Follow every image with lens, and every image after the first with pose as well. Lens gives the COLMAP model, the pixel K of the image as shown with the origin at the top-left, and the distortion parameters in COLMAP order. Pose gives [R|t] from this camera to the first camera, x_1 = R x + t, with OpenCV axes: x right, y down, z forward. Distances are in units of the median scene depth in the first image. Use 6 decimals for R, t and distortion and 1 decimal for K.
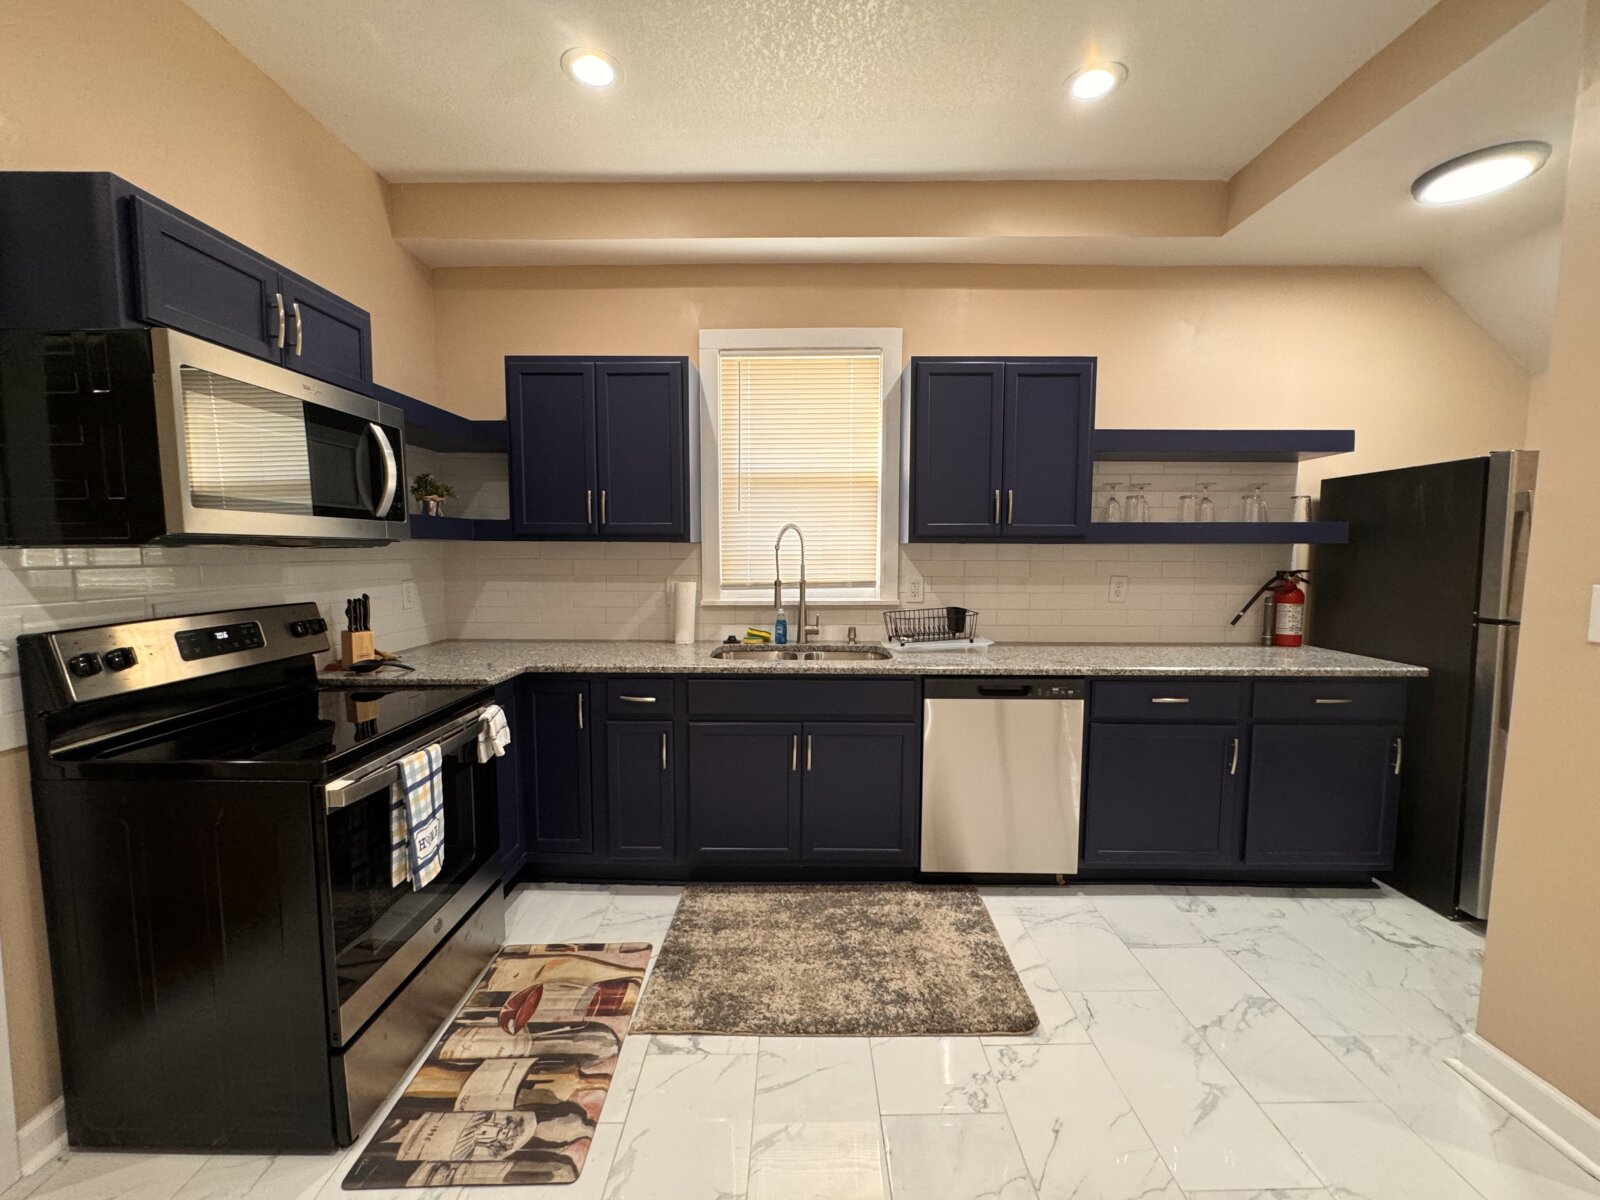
lens RADIAL K [[638.2, 0, 798.3], [0, 638.2, 599.7], [0, 0, 1]] dist [-0.002394, -0.000487]
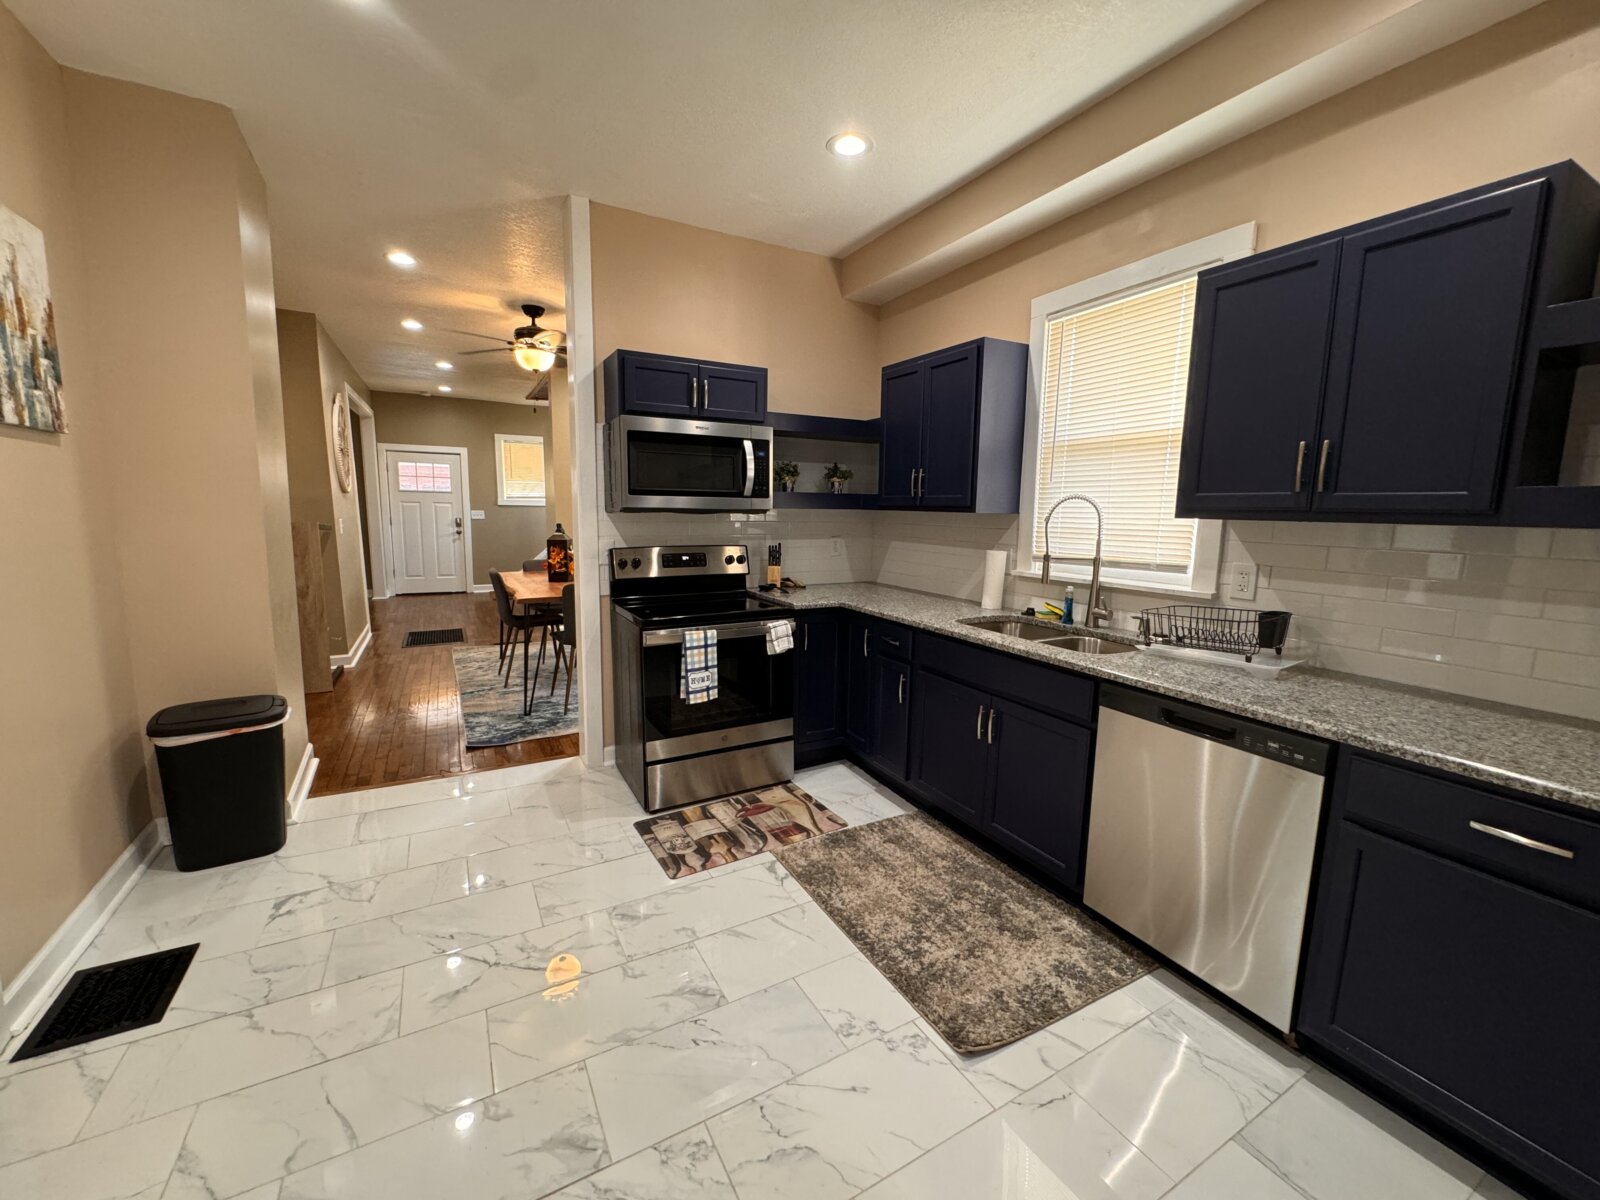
lens RADIAL K [[638.2, 0, 798.3], [0, 638.2, 599.7], [0, 0, 1]] dist [-0.002394, -0.000487]
pose [[0.486231, 0.131068, -0.863945, 0.814186], [-0.082486, 0.991157, 0.103945, -0.041996], [0.869929, 0.020722, 0.492742, 0.274360]]
